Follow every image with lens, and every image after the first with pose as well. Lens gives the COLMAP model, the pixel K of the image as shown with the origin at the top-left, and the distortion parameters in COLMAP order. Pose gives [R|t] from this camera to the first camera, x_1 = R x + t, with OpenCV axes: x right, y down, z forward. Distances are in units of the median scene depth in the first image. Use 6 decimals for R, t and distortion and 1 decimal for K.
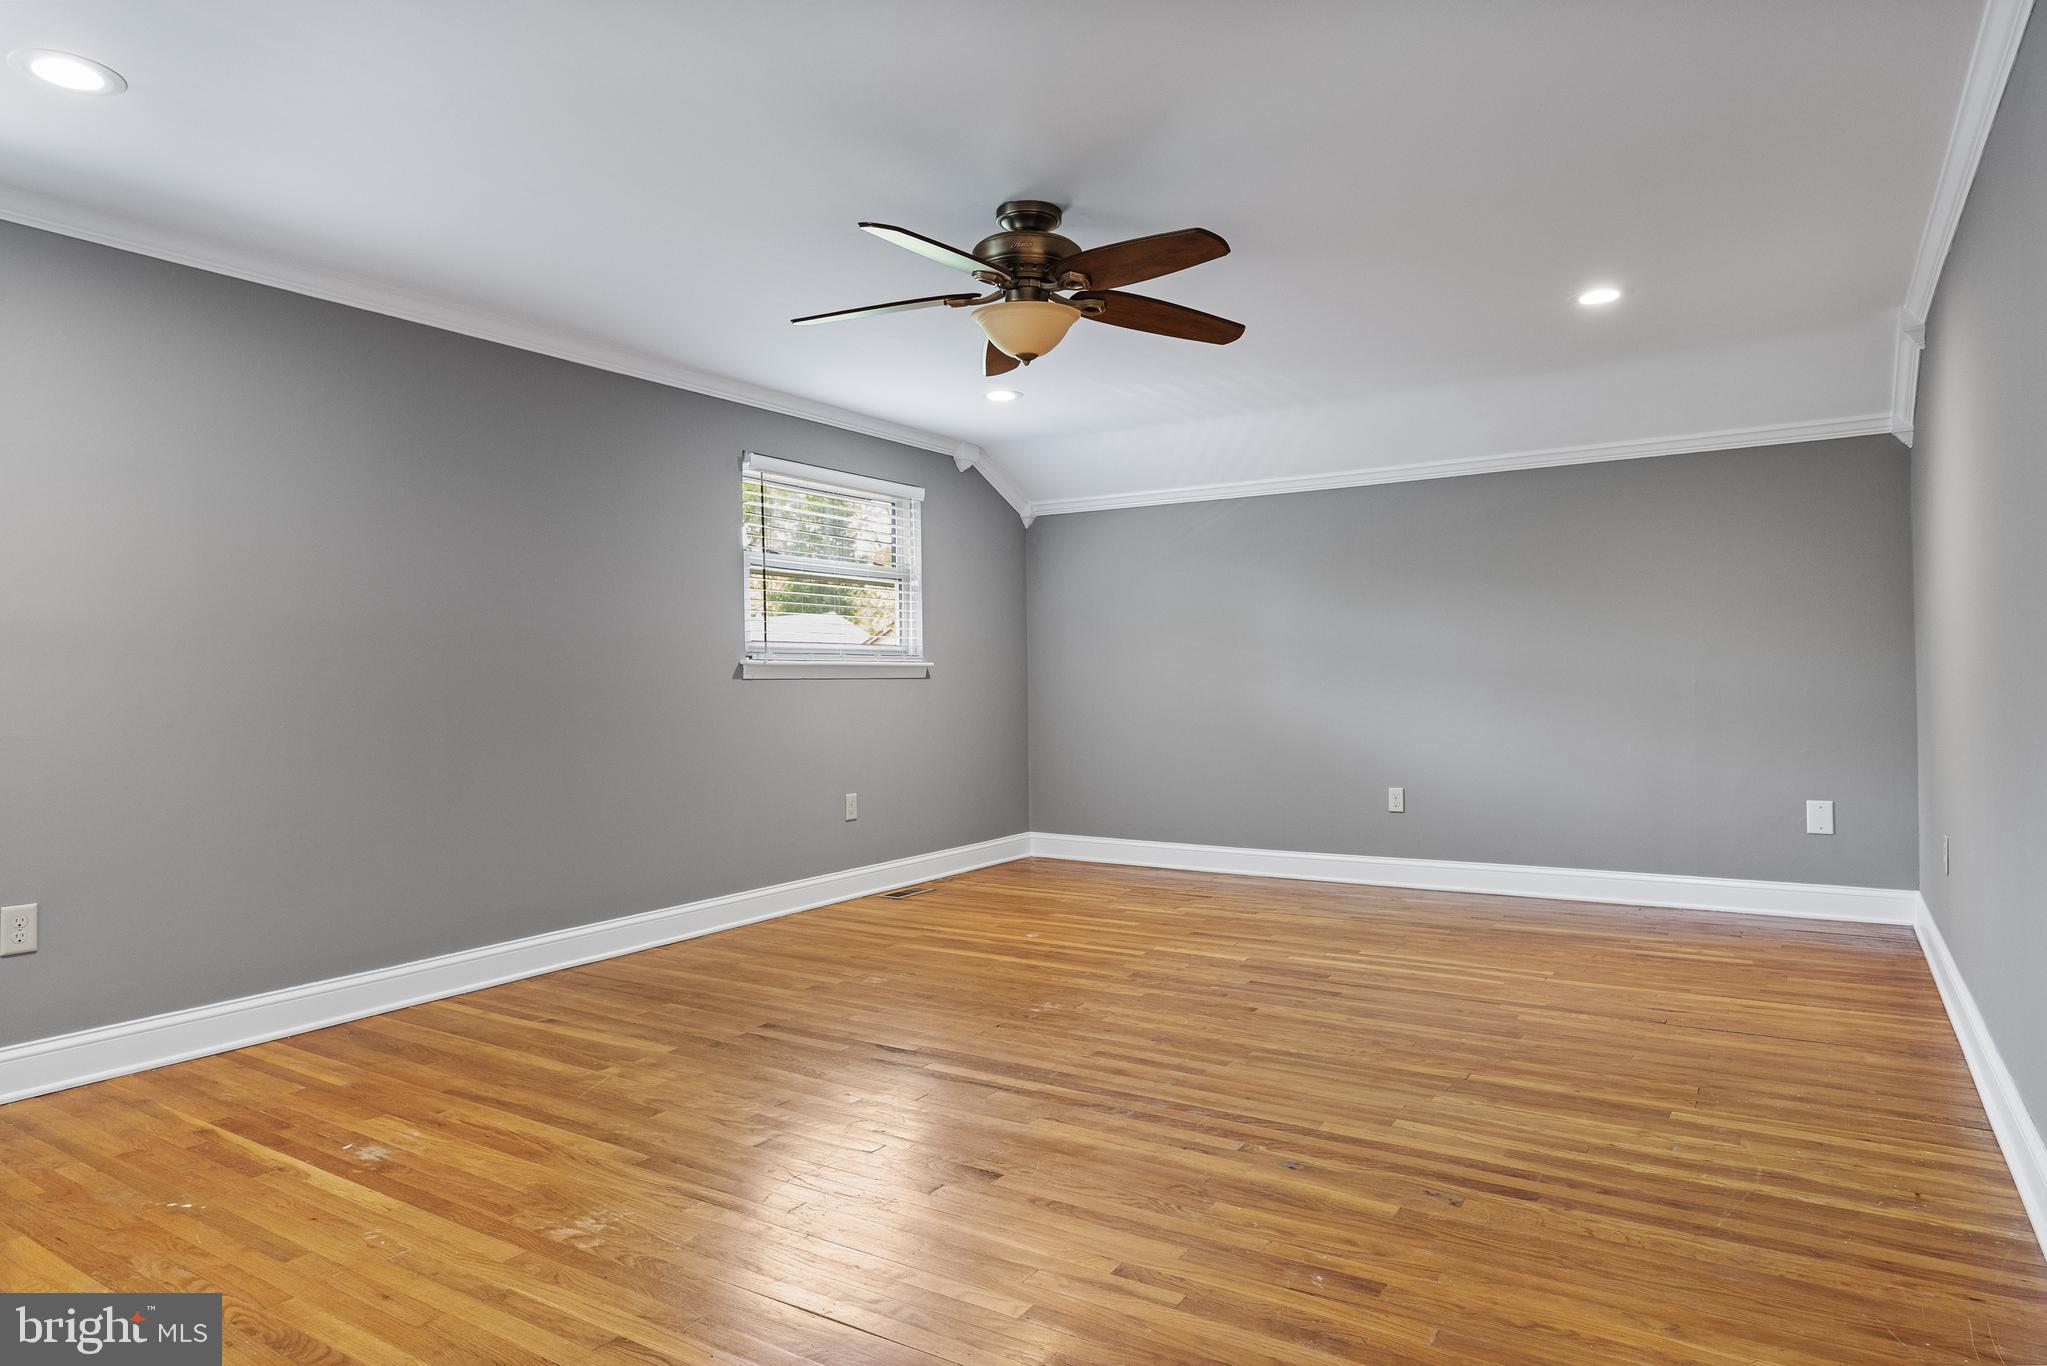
lens RADIAL K [[1202.5, 0, 1027.1], [0, 1202.5, 681.4], [0, 0, 1]] dist [0.000278, 0.000232]
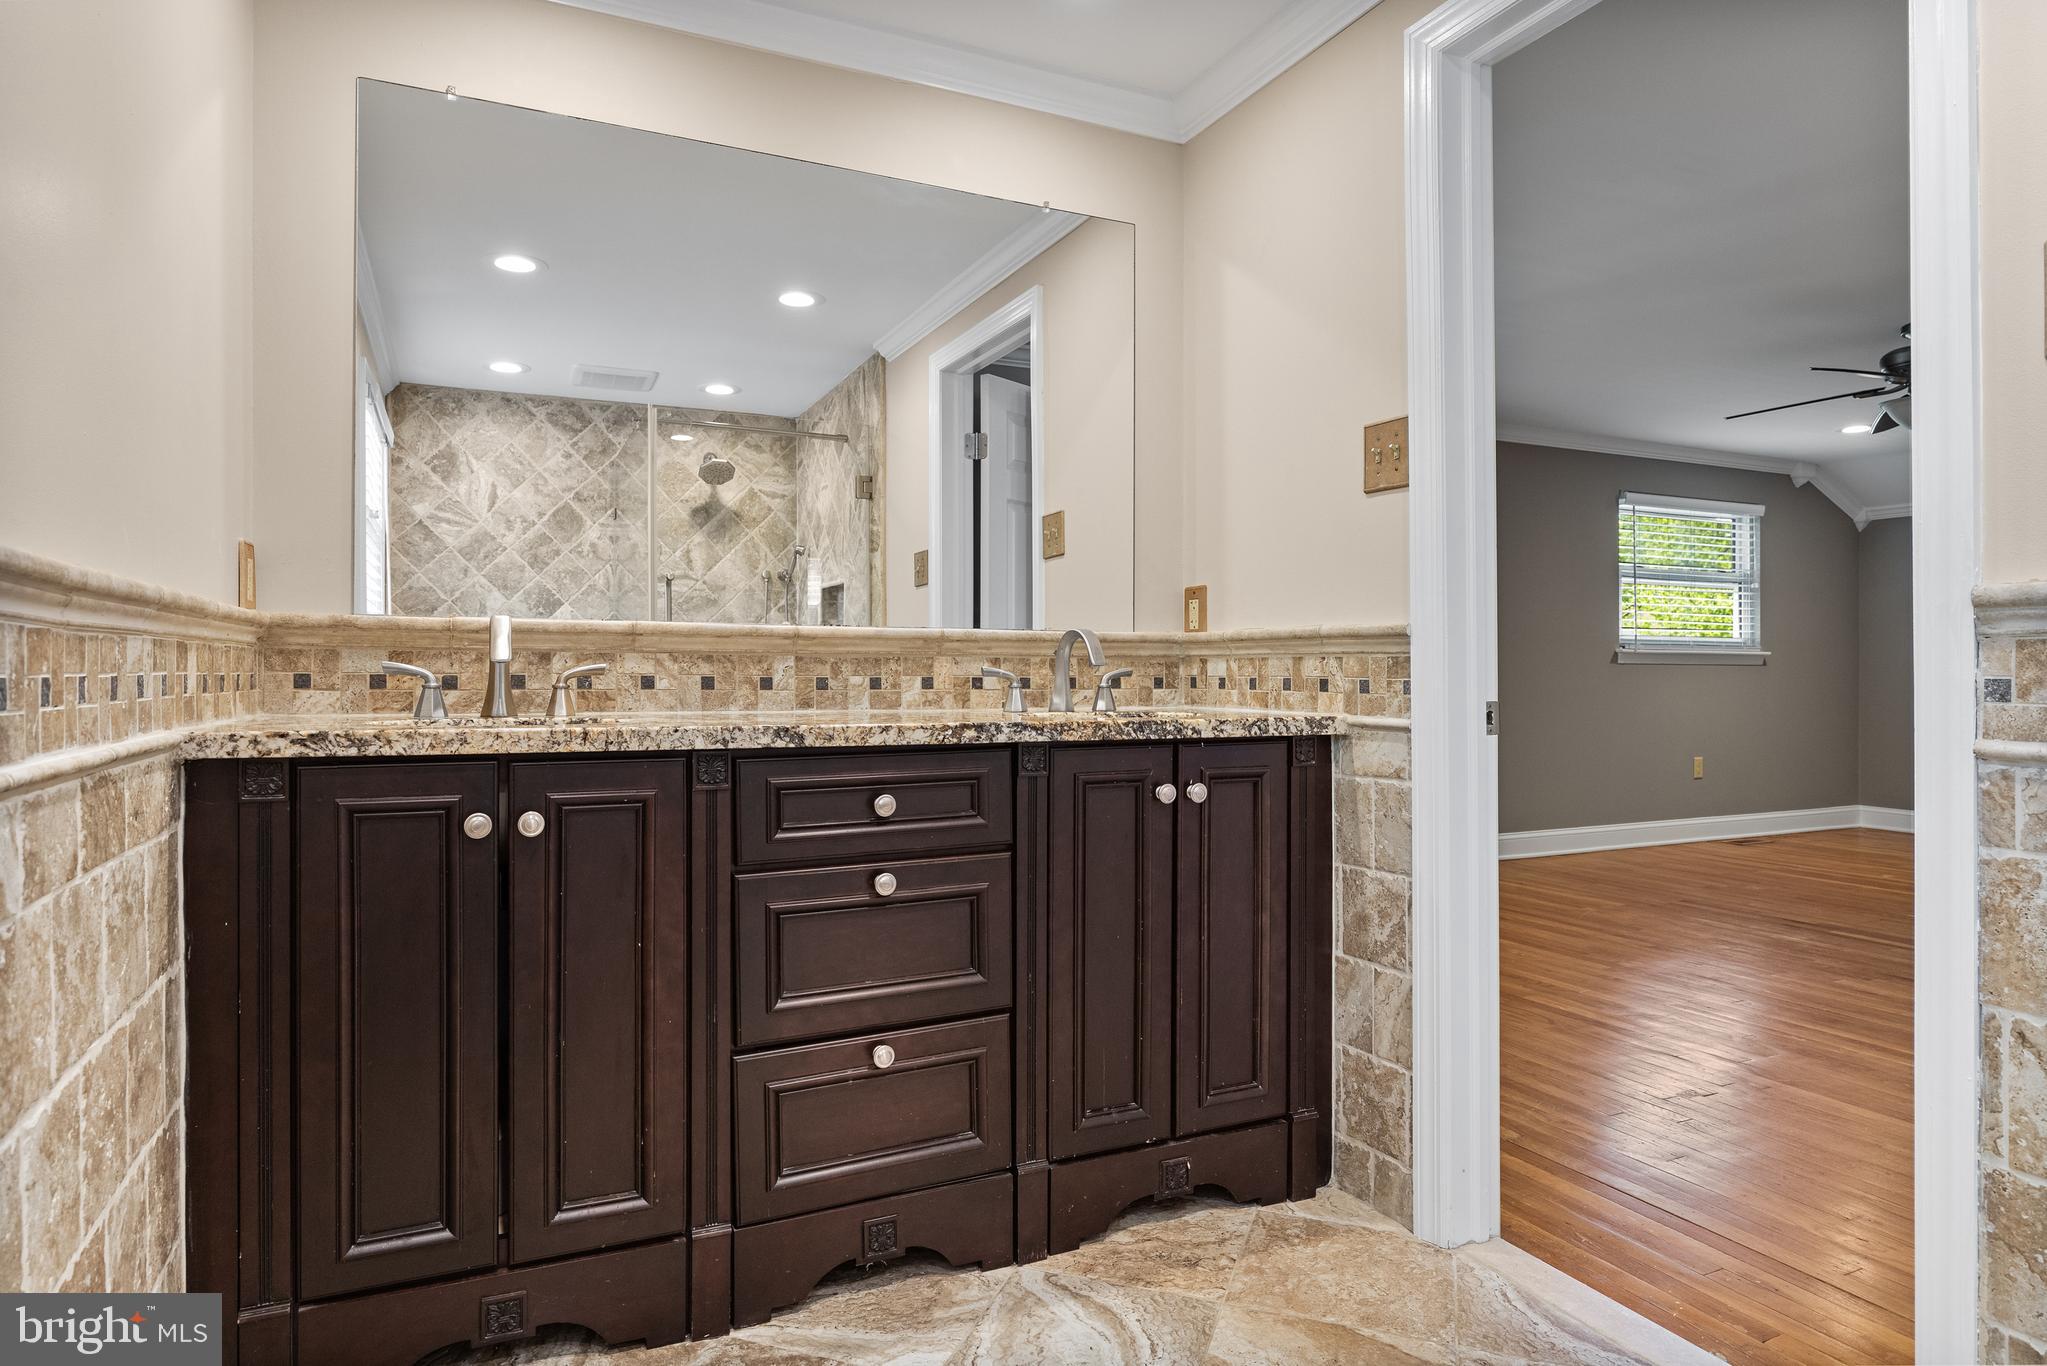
lens RADIAL K [[1202.5, 0, 1025.8], [0, 1202.5, 673.0], [0, 0, 1]] dist [0.000278, 0.000232]
pose [[0.853412, 0.009864, -0.521143, -0.085685], [-0.010779, 0.999941, 0.001275, 0.011575], [0.521125, 0.004529, 0.853468, -0.388344]]
